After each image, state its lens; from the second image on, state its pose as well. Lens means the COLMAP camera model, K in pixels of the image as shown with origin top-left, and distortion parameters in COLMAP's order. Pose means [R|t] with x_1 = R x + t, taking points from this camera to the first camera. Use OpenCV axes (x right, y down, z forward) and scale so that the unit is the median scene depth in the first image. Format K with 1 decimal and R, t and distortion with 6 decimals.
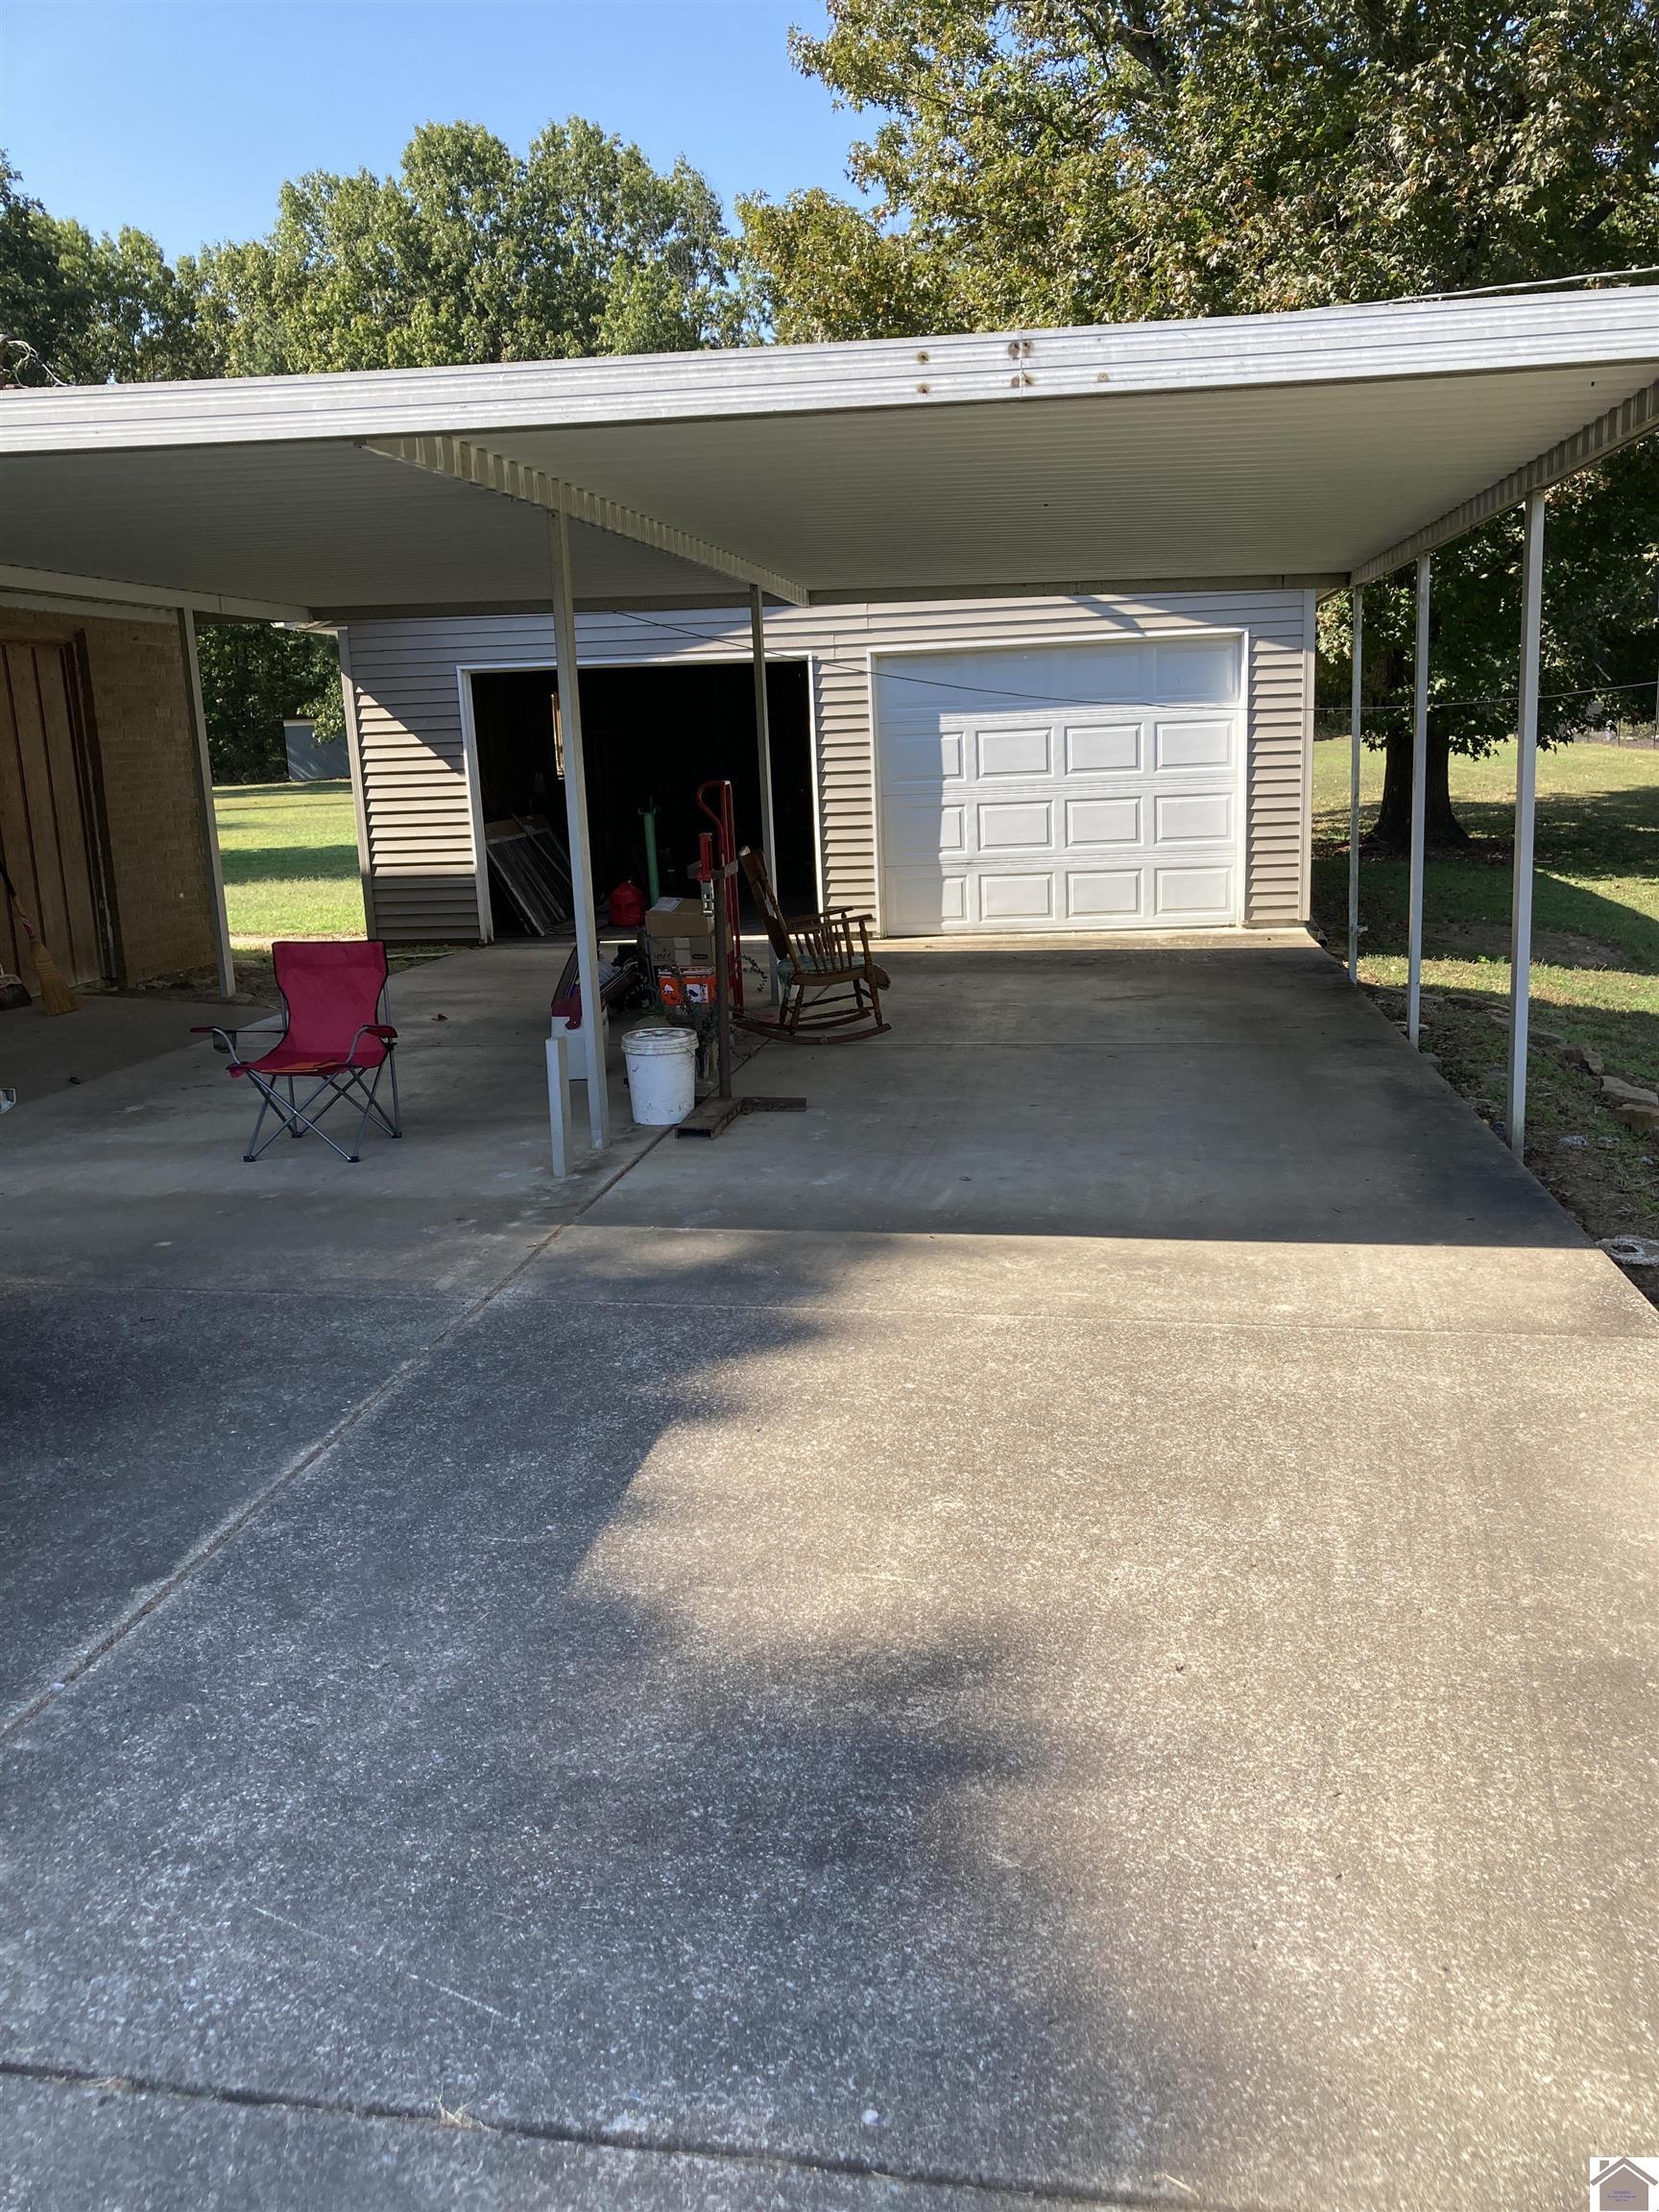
lens RADIAL K [[1835.7, 0, 829.5], [0, 1835.7, 1106.0], [0, 0, 1]] dist [0.192867, -0.256673]
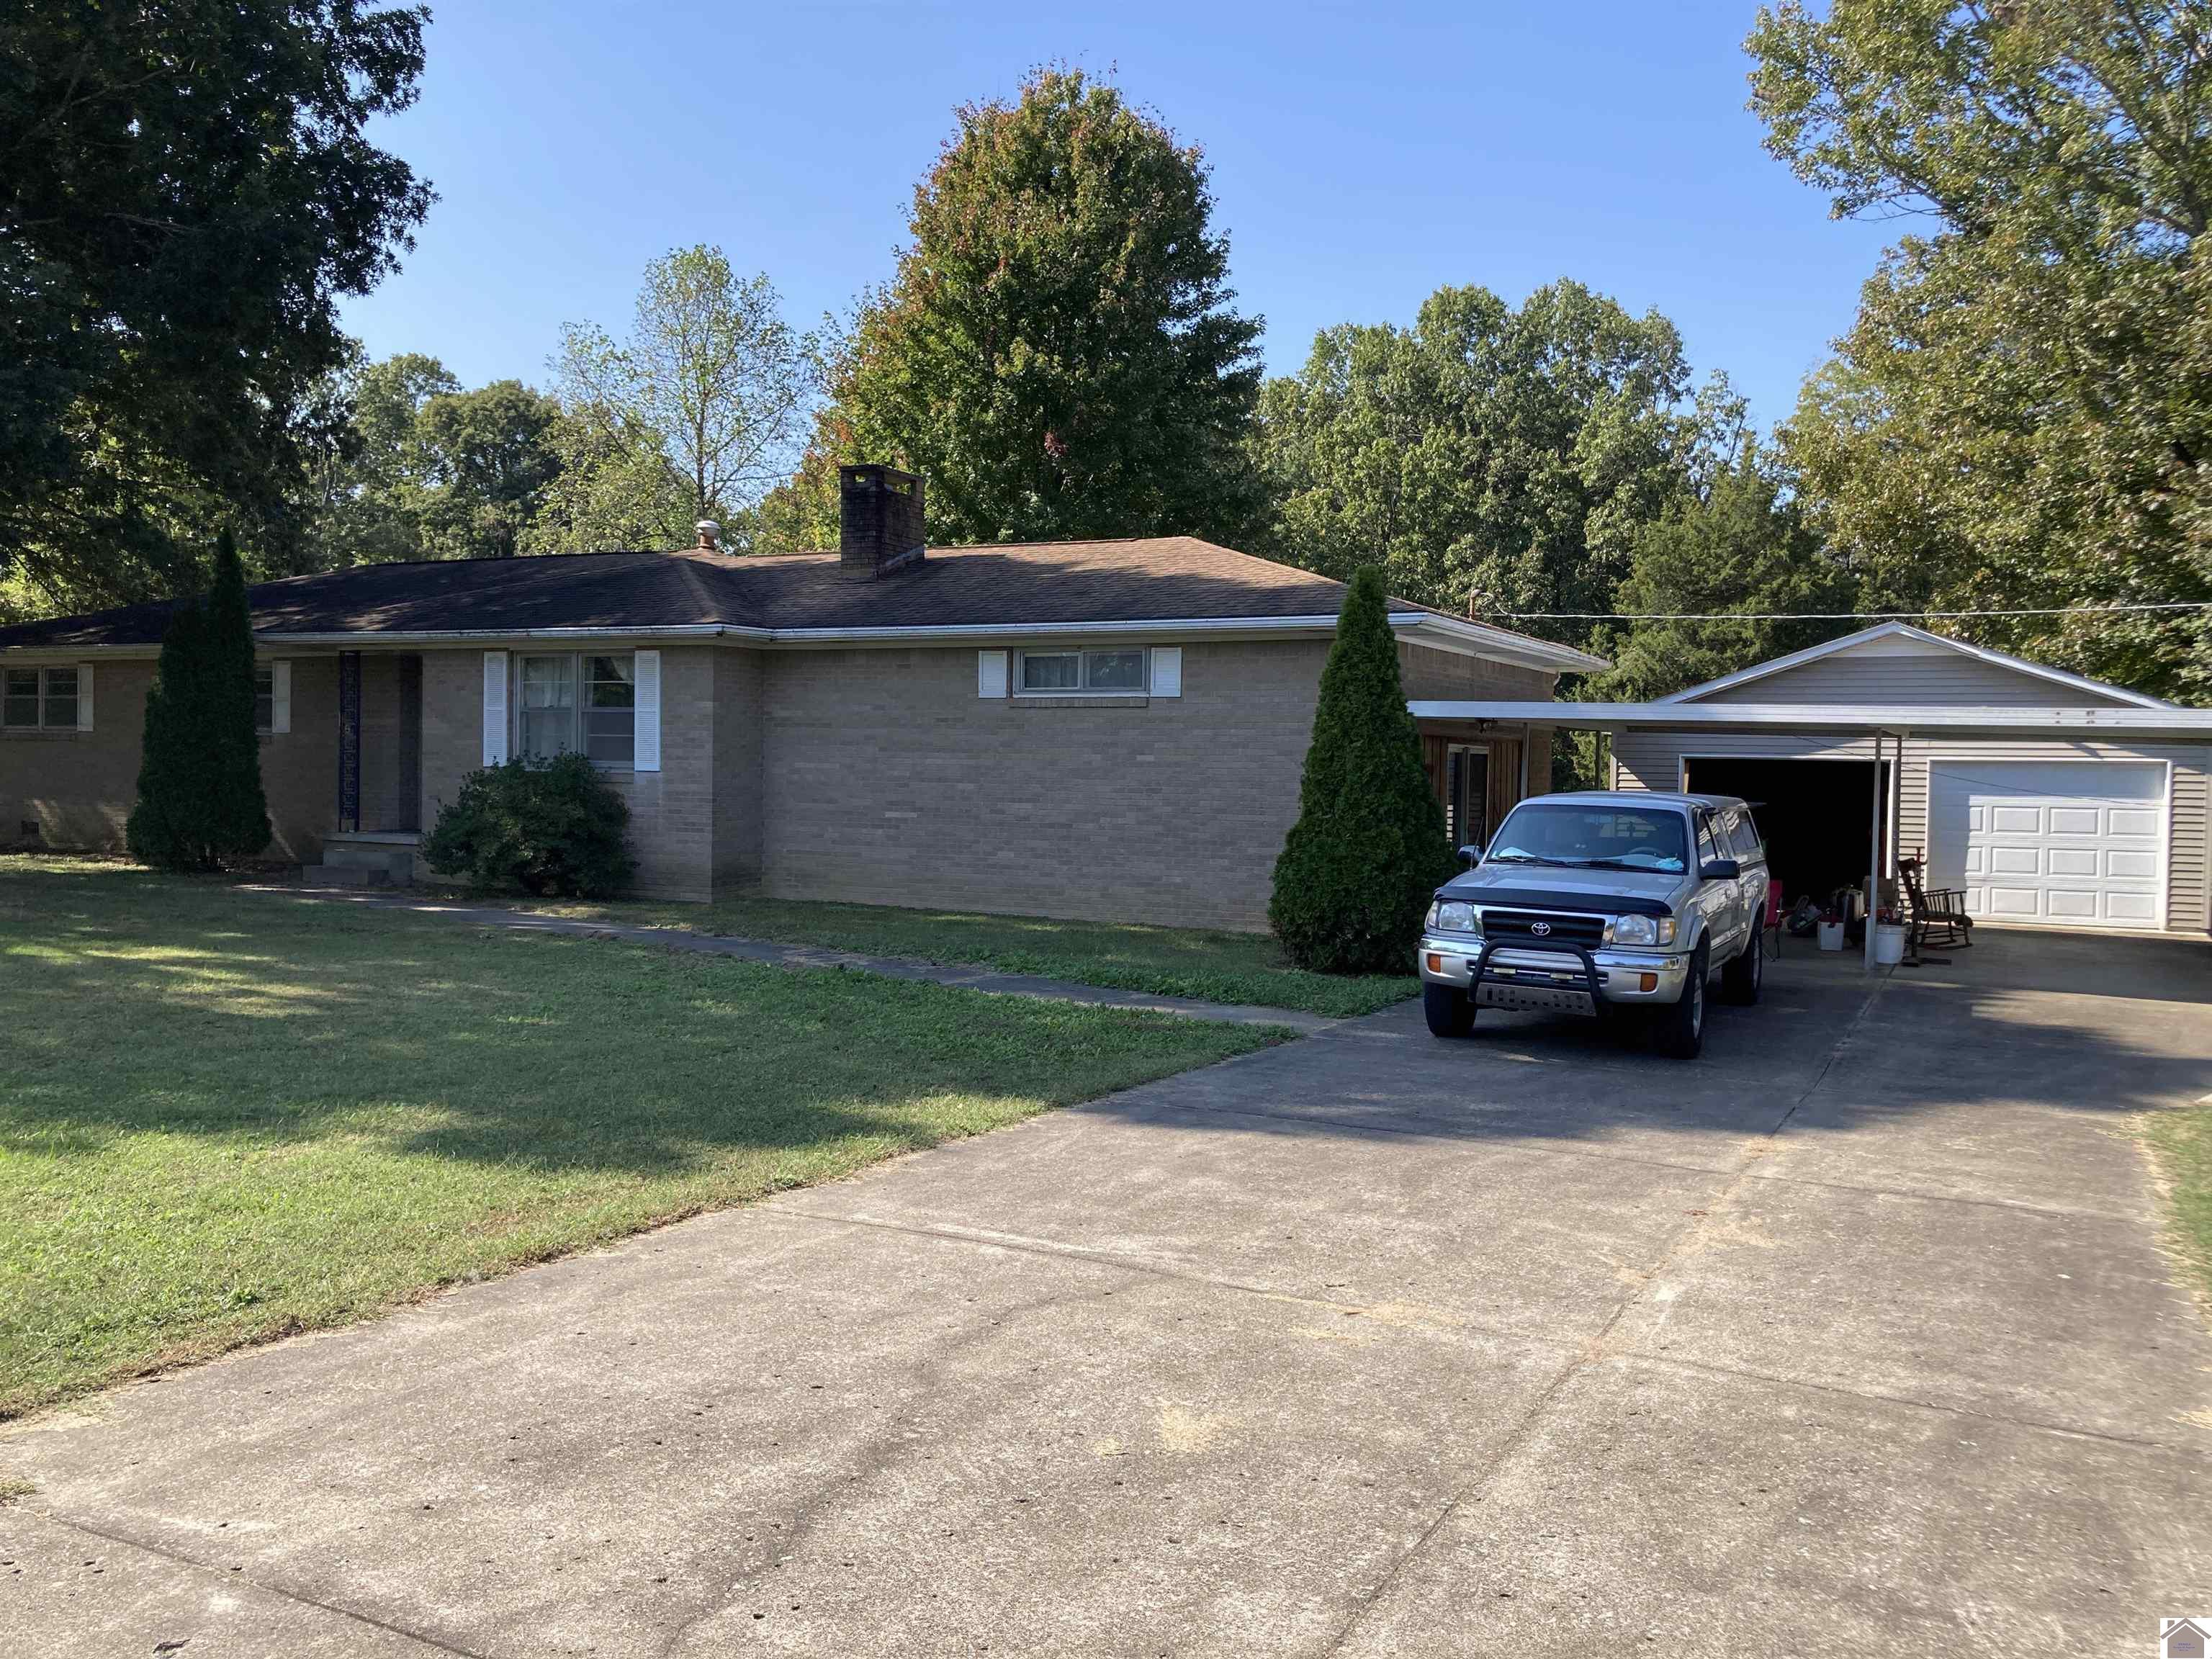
lens RADIAL K [[1835.7, 0, 1154.9], [0, 1835.7, 794.6], [0, 0, 1]] dist [0.192867, -0.256673]
pose [[0.958997, 0.059787, -0.277038, -0.123185], [-0.106887, 0.981611, -0.158161, 0.100883], [0.262488, 0.181288, 0.947752, -0.591368]]
